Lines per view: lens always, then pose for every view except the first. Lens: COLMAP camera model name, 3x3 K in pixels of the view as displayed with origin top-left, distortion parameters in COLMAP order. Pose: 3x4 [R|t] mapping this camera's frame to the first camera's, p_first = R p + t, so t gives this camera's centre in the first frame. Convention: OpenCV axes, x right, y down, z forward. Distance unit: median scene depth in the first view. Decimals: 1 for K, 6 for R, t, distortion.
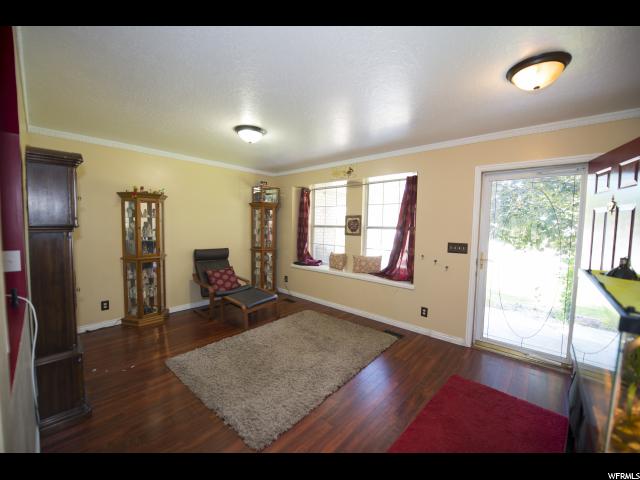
lens RADIAL K [[252.3, 0, 319.6], [0, 252.3, 239.9], [0, 0, 1]] dist [-0.014052, -0.000250]
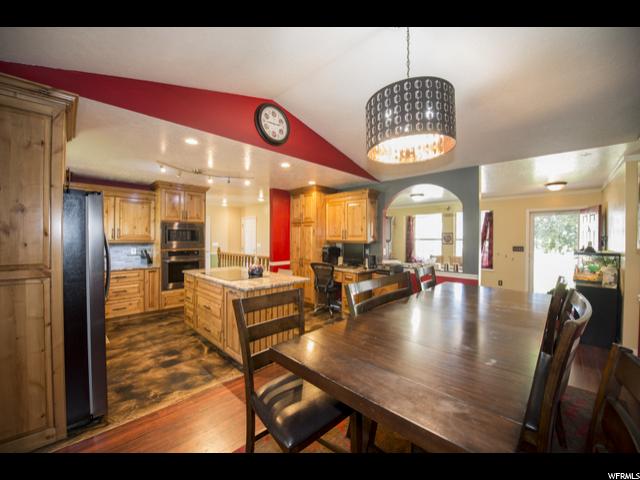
lens RADIAL K [[252.3, 0, 317.5], [0, 252.3, 239.5], [0, 0, 1]] dist [-0.014052, -0.000250]
pose [[0.998494, -0.014984, -0.052783, -0.642071], [0.012004, 0.998340, -0.056331, 0.033608], [0.053539, 0.055613, 0.997016, -0.733930]]
